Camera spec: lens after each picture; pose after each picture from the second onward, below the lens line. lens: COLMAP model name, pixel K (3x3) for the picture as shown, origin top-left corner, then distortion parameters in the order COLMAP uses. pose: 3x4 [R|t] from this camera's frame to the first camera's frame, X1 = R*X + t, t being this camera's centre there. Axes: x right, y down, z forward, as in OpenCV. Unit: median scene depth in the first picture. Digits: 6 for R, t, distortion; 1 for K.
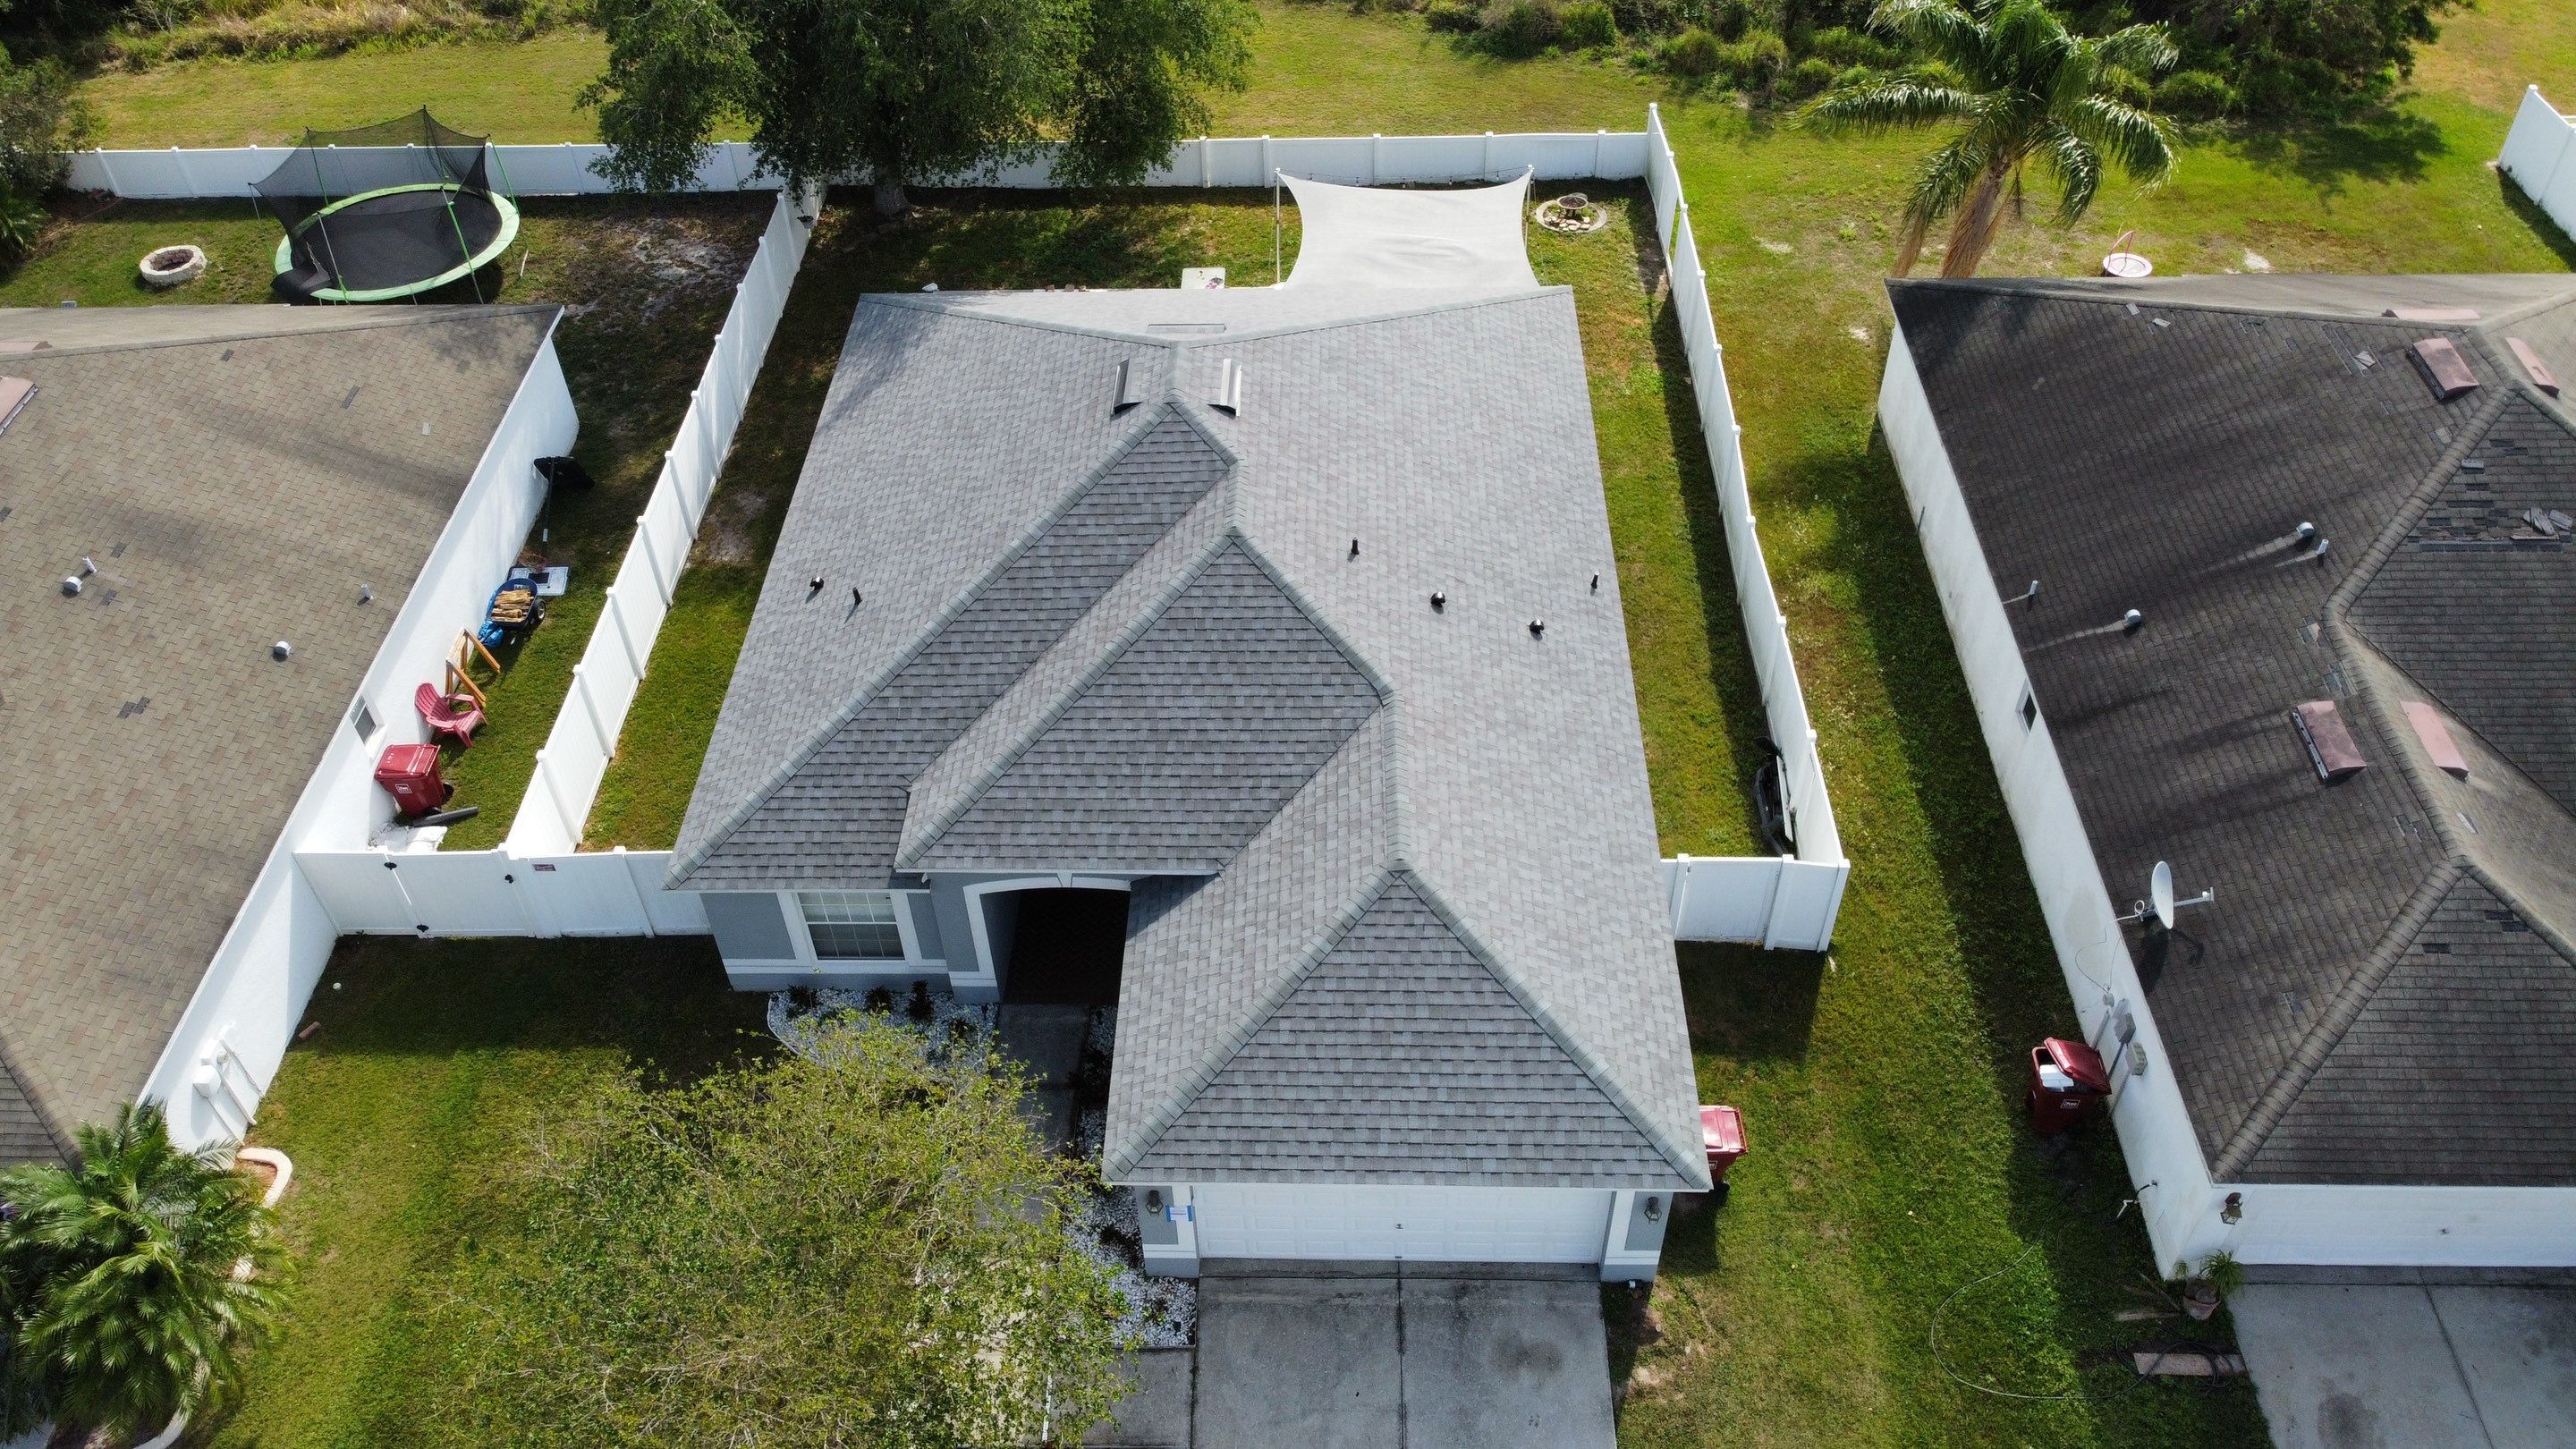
lens RADIAL K [[1941.9, 0, 1260.0], [0, 1941.9, 706.8], [0, 0, 1]] dist [0.007791, -0.013019]
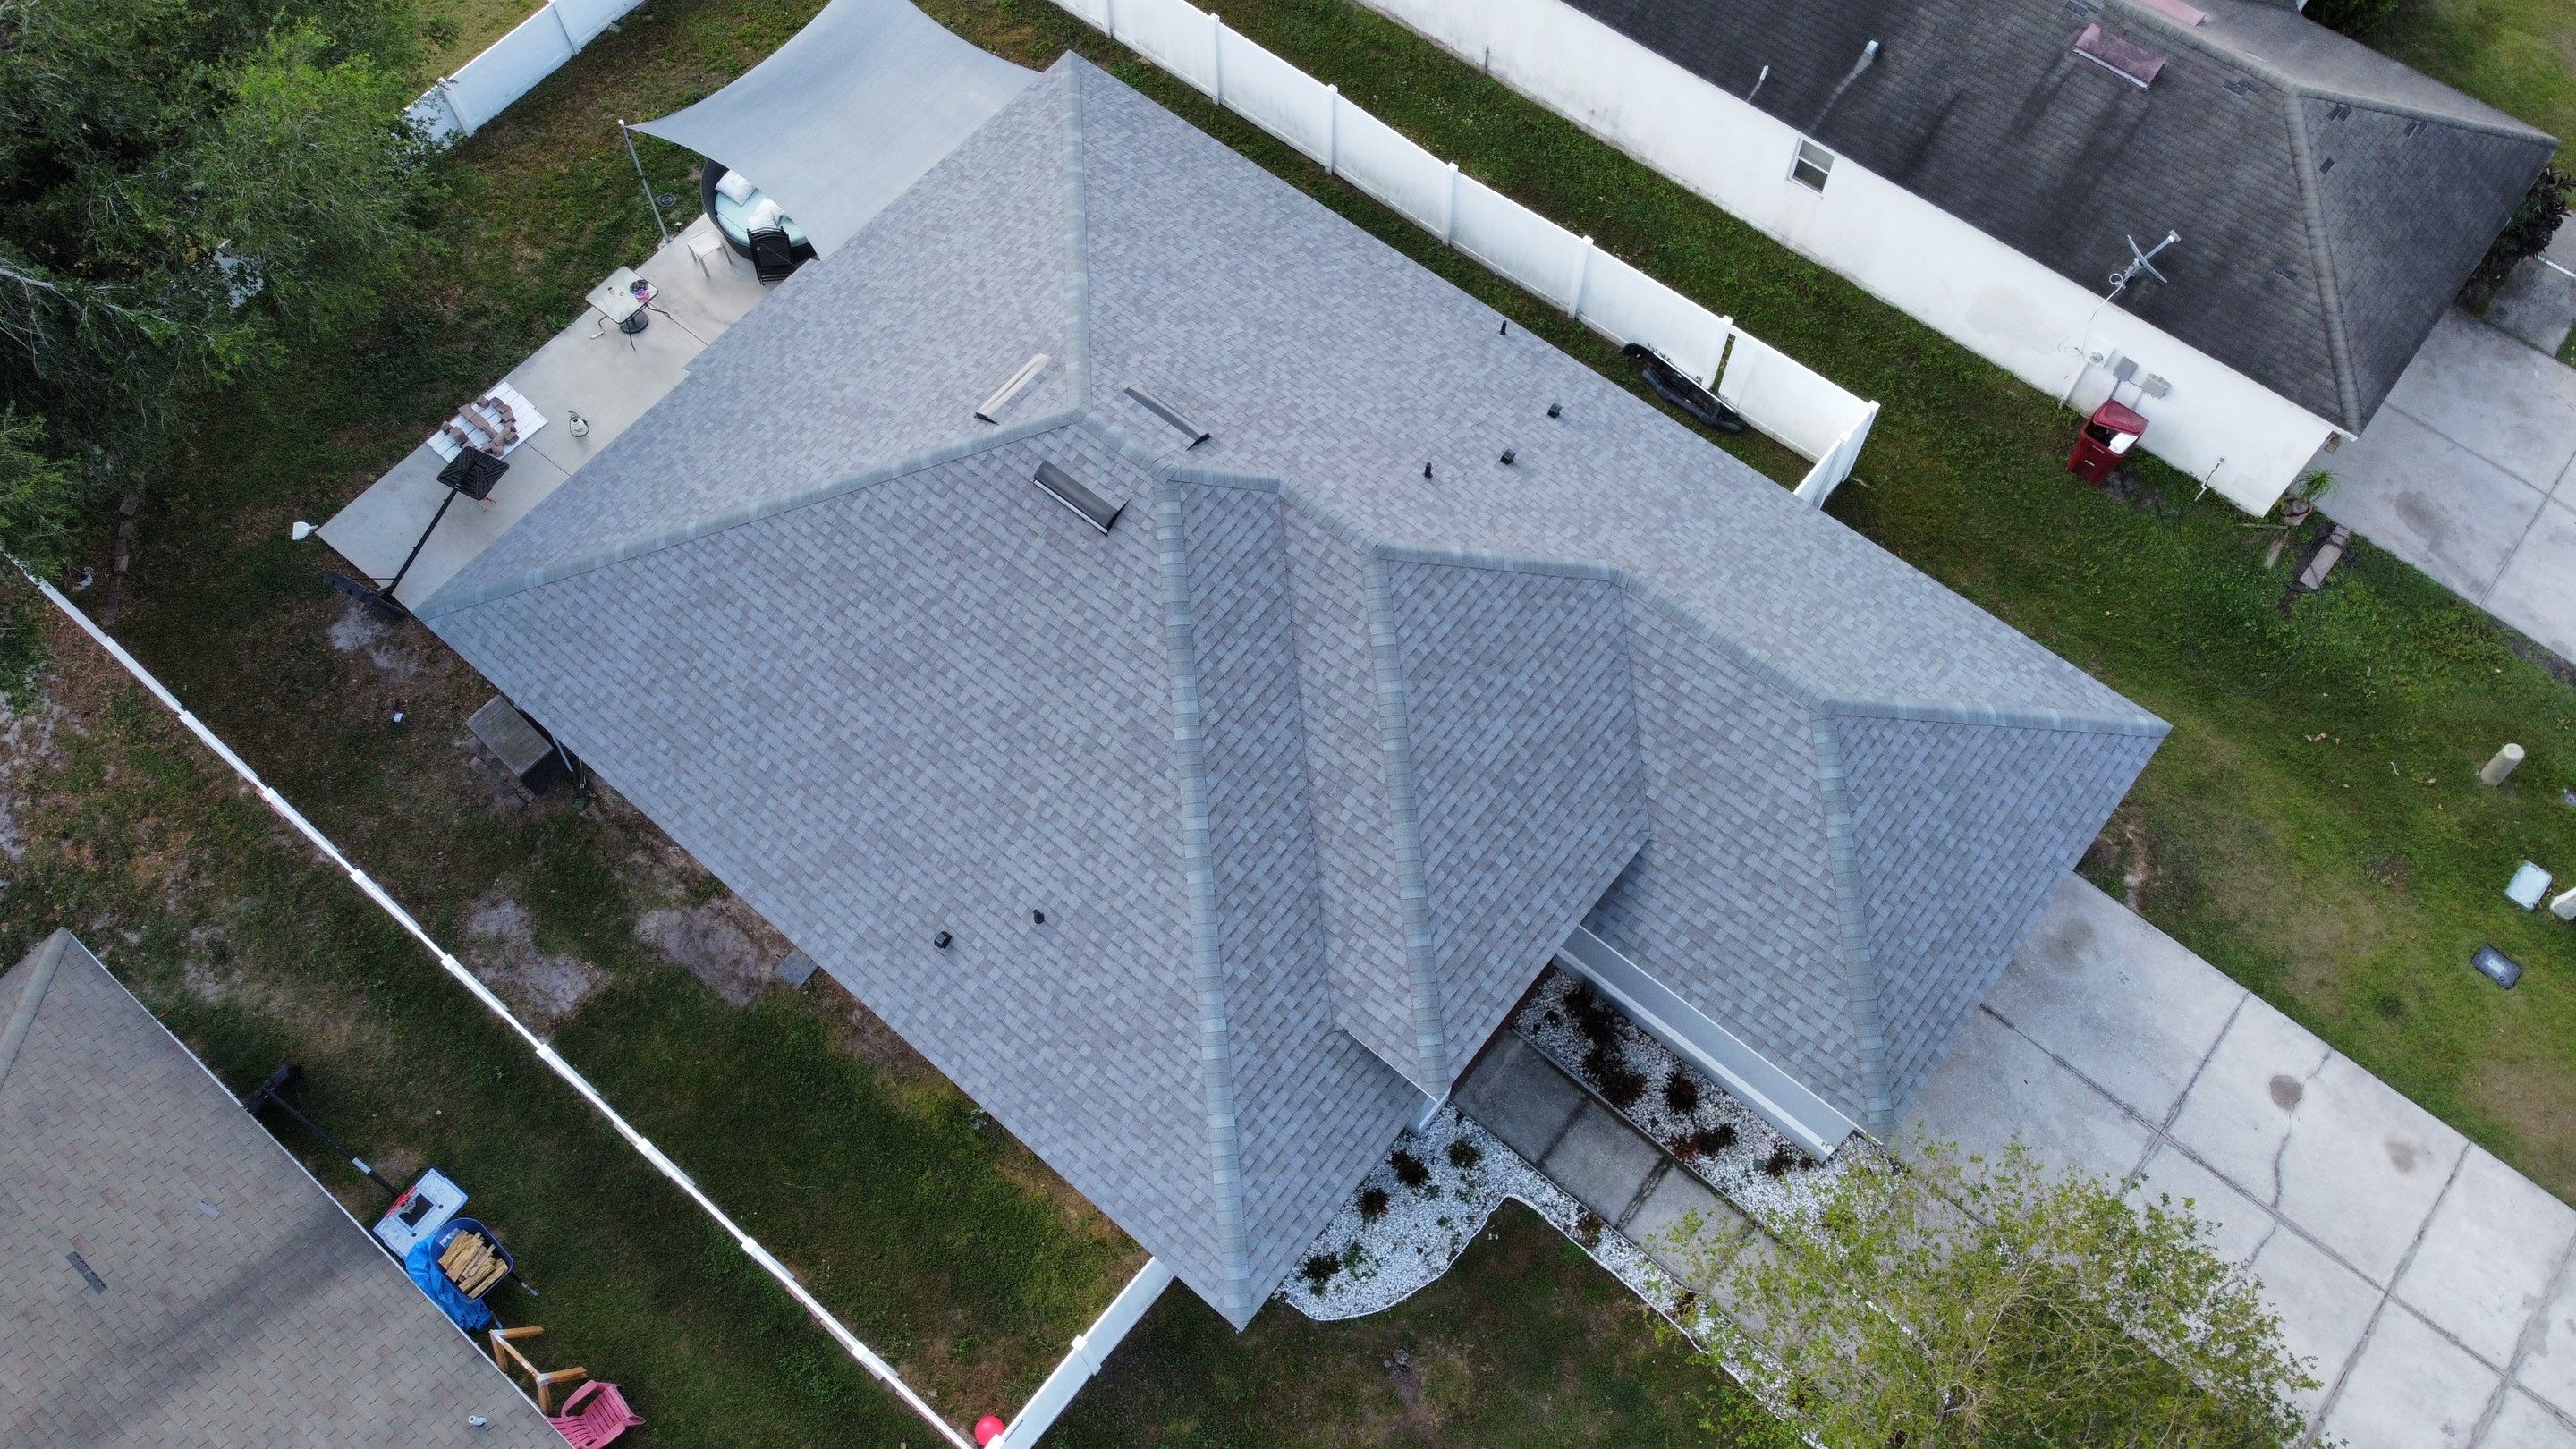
lens RADIAL K [[1941.9, 0, 1260.5], [0, 1941.9, 700.5], [0, 0, 1]] dist [0.007791, -0.013019]
pose [[0.612938, -0.691355, 0.382537, -0.424854], [0.549010, 0.720831, 0.423073, -0.439181], [-0.568238, -0.049301, 0.821386, 0.312347]]
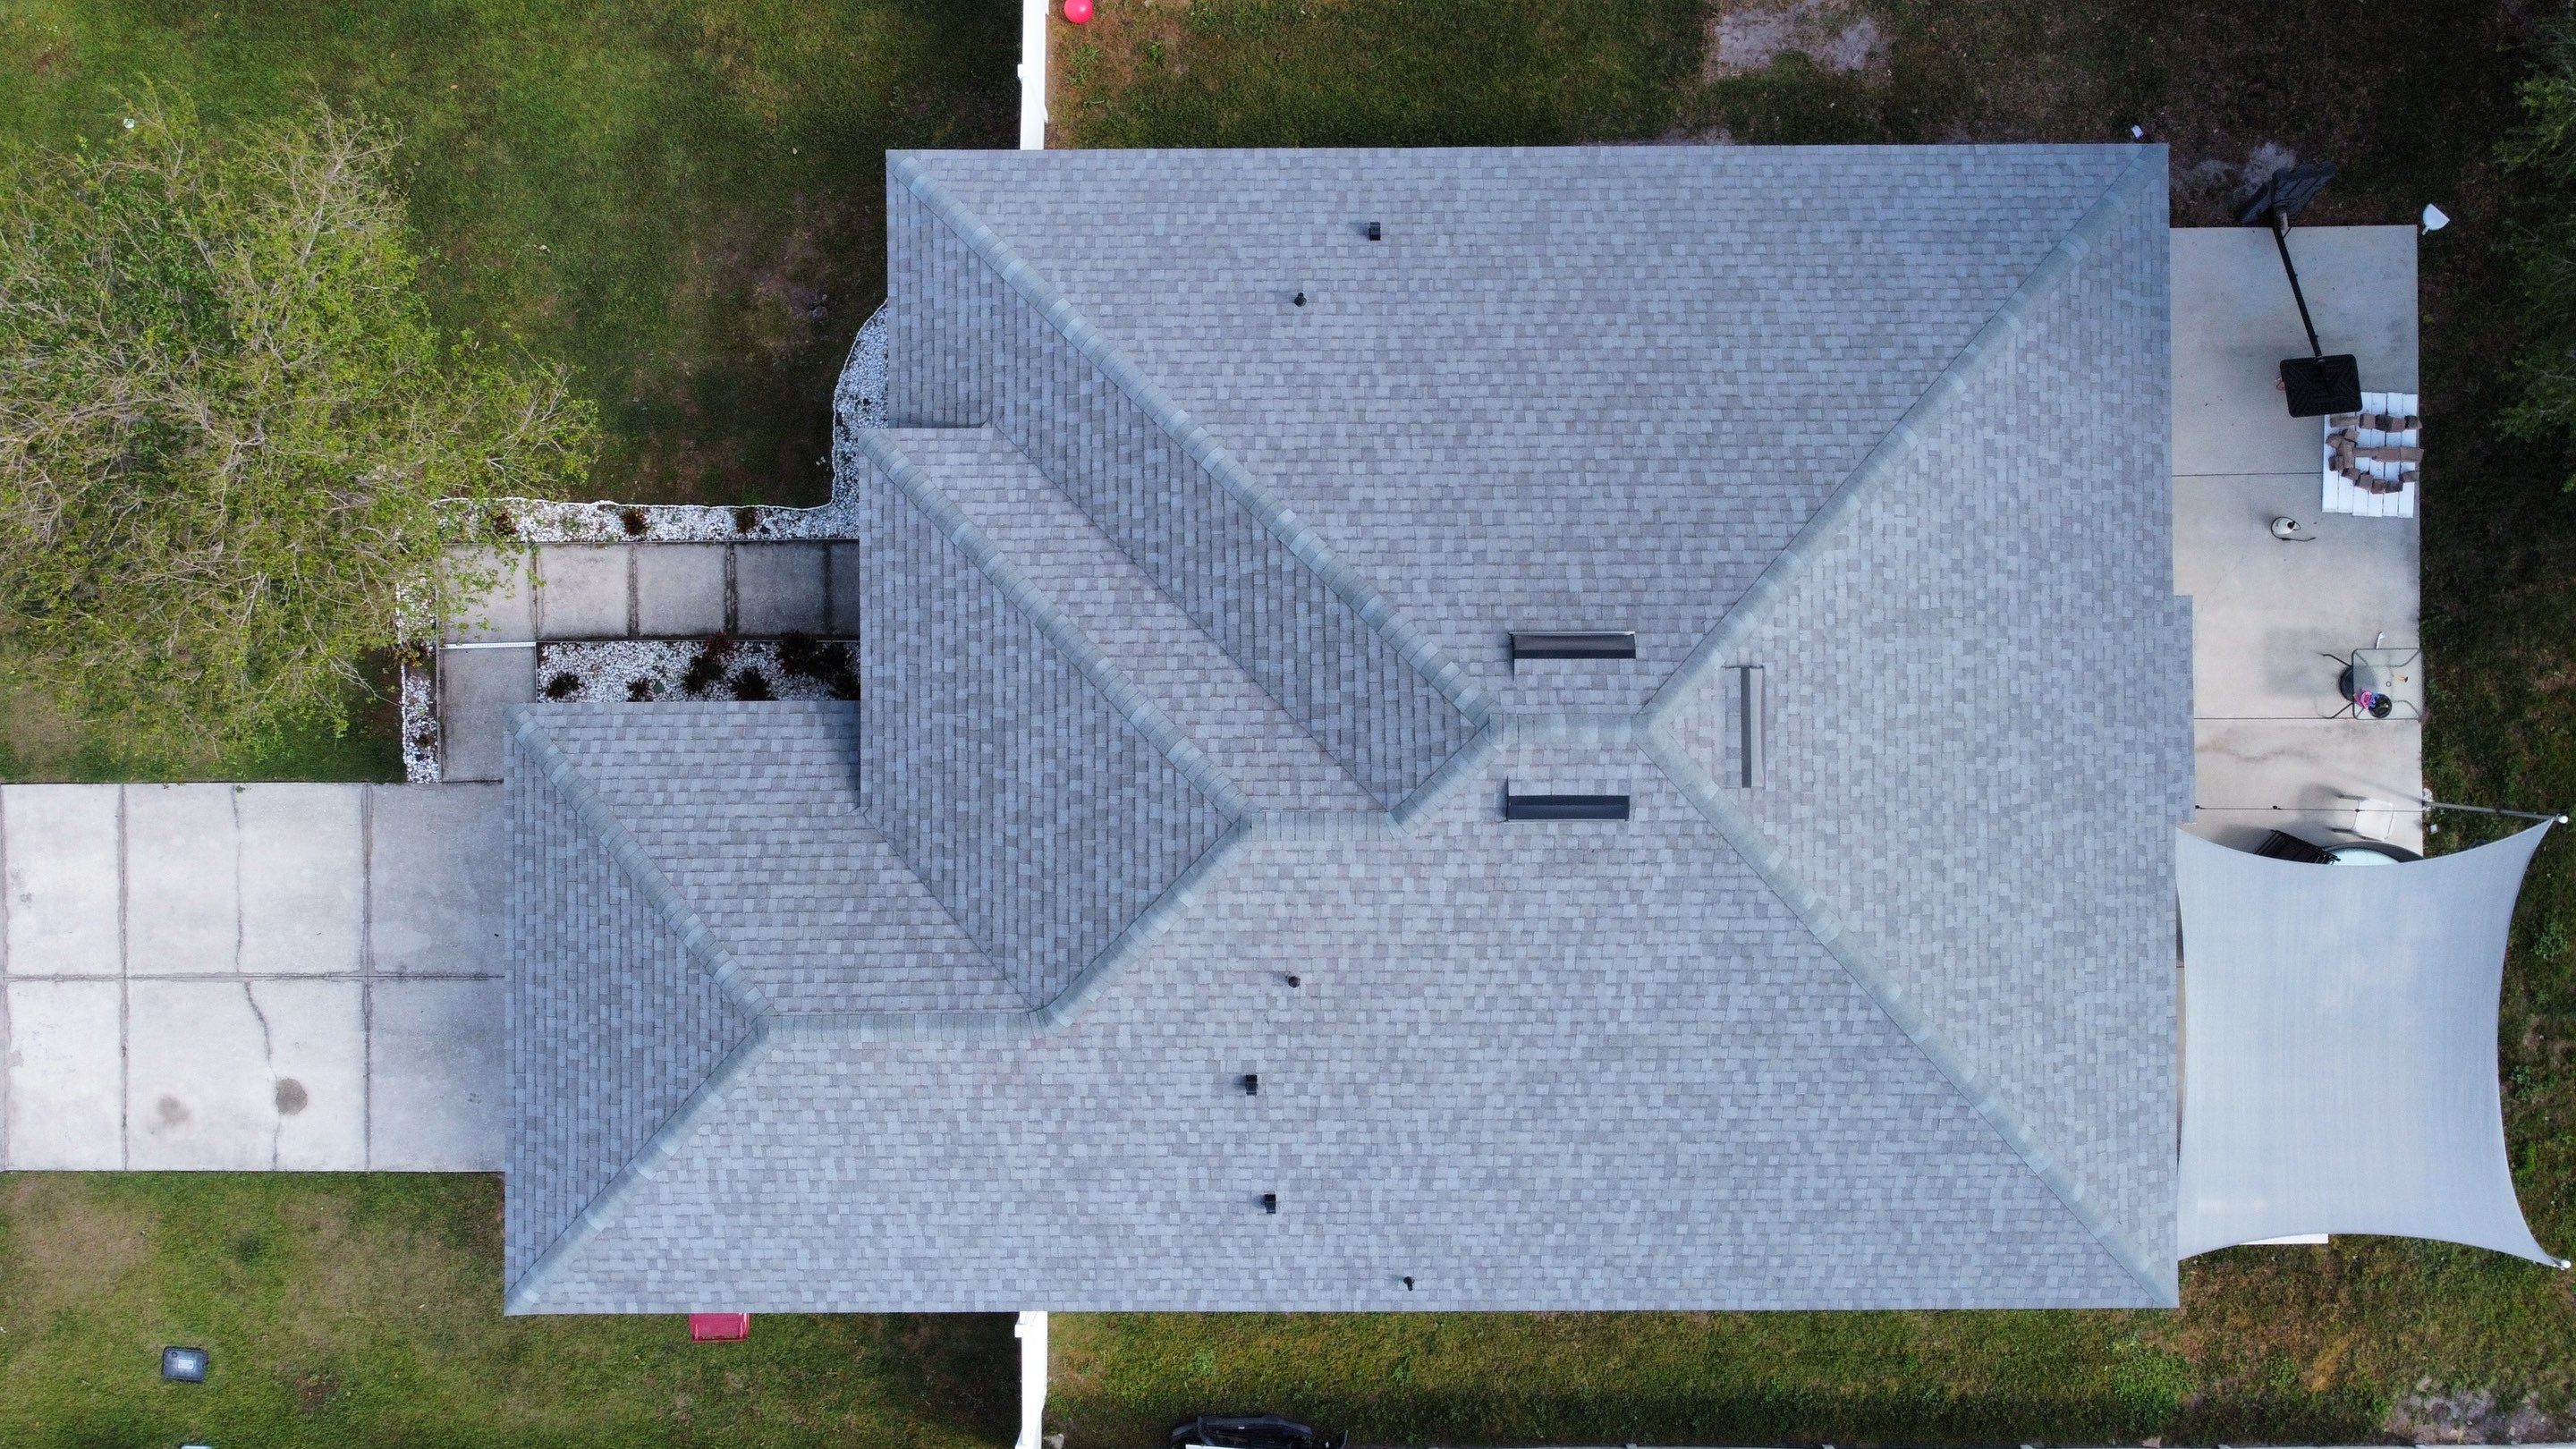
lens RADIAL K [[1941.9, 0, 1256.2], [0, 1941.9, 697.7], [0, 0, 1]] dist [0.007791, -0.013019]
pose [[0.038461, 0.998995, 0.023038, -0.078075], [-0.689813, 0.009863, 0.723921, -0.622343], [0.722966, -0.043734, 0.689498, 0.500955]]
